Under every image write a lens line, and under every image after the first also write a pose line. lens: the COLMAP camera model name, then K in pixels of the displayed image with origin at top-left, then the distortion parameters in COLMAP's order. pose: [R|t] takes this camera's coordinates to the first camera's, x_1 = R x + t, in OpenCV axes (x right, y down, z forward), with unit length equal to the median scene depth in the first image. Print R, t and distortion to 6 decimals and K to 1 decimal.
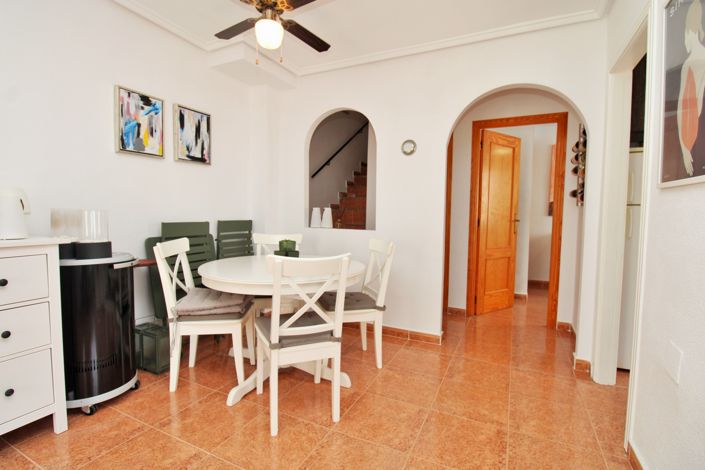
lens RADIAL K [[327.0, 0, 358.3], [0, 327.0, 230.5], [0, 0, 1]] dist [-0.007872, -0.009490]
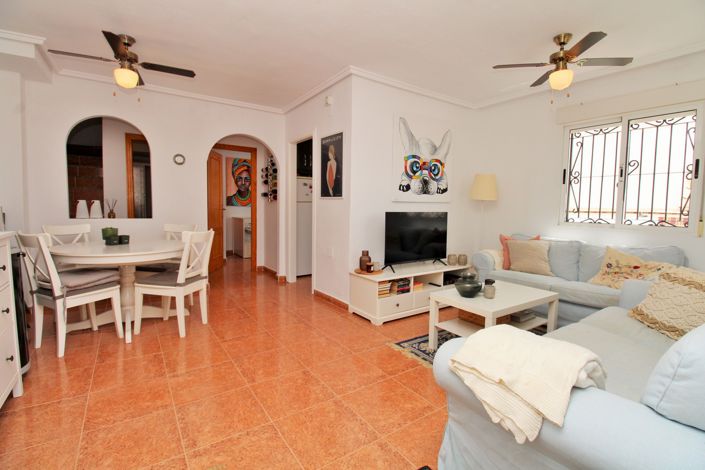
lens RADIAL K [[327.0, 0, 352.6], [0, 327.0, 234.6], [0, 0, 1]] dist [-0.007872, -0.009490]
pose [[0.494802, -0.078036, 0.865495, -0.831455], [0.042359, 0.996942, 0.065671, 0.012166], [-0.867973, 0.004167, 0.496594, -0.410482]]
